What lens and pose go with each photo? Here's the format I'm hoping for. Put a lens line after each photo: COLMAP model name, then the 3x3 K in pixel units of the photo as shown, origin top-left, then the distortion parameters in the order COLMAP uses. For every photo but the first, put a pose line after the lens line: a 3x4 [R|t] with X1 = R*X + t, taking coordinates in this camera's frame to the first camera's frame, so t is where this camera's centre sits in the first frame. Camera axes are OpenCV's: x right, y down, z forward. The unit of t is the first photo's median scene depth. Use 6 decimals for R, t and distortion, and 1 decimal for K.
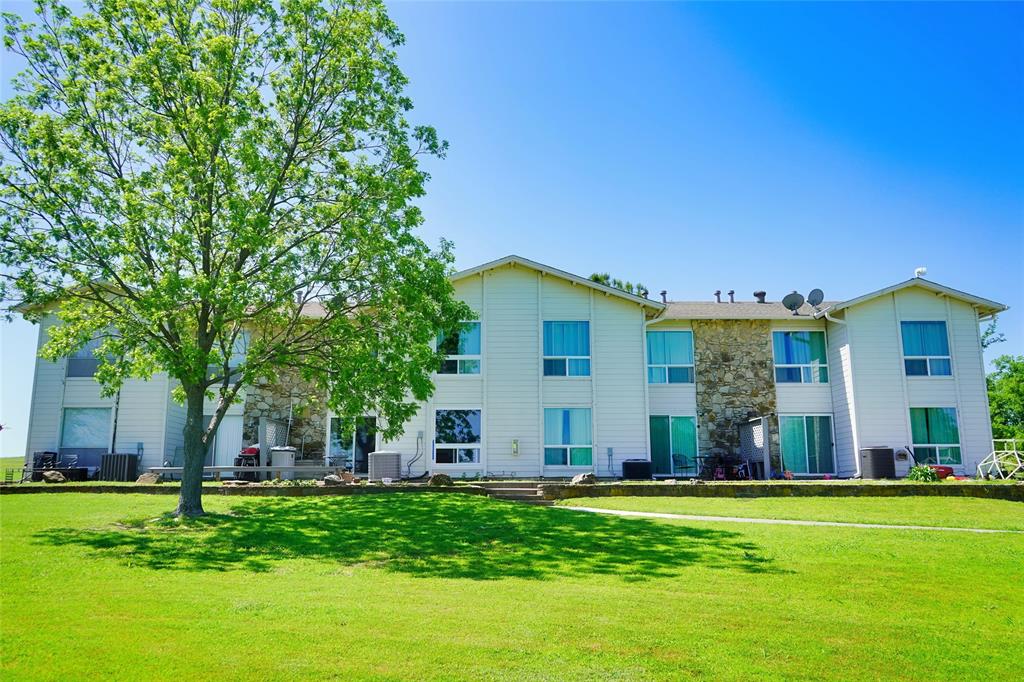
lens RADIAL K [[839.0, 0, 507.3], [0, 839.0, 343.4], [0, 0, 1]] dist [-0.015449, -0.001421]
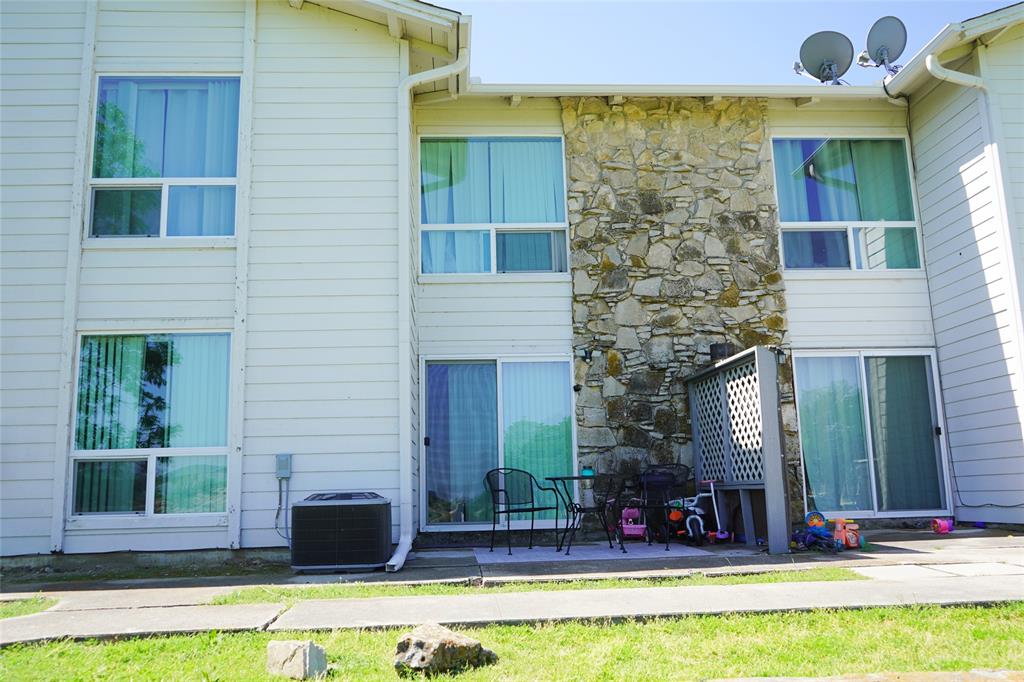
lens RADIAL K [[839.0, 0, 513.7], [0, 839.0, 339.8], [0, 0, 1]] dist [-0.015449, -0.001421]
pose [[0.998662, -0.014143, 0.049737, 0.182844], [0.013541, 0.999831, 0.012412, 0.073220], [-0.049904, -0.011721, 0.998685, 0.639076]]
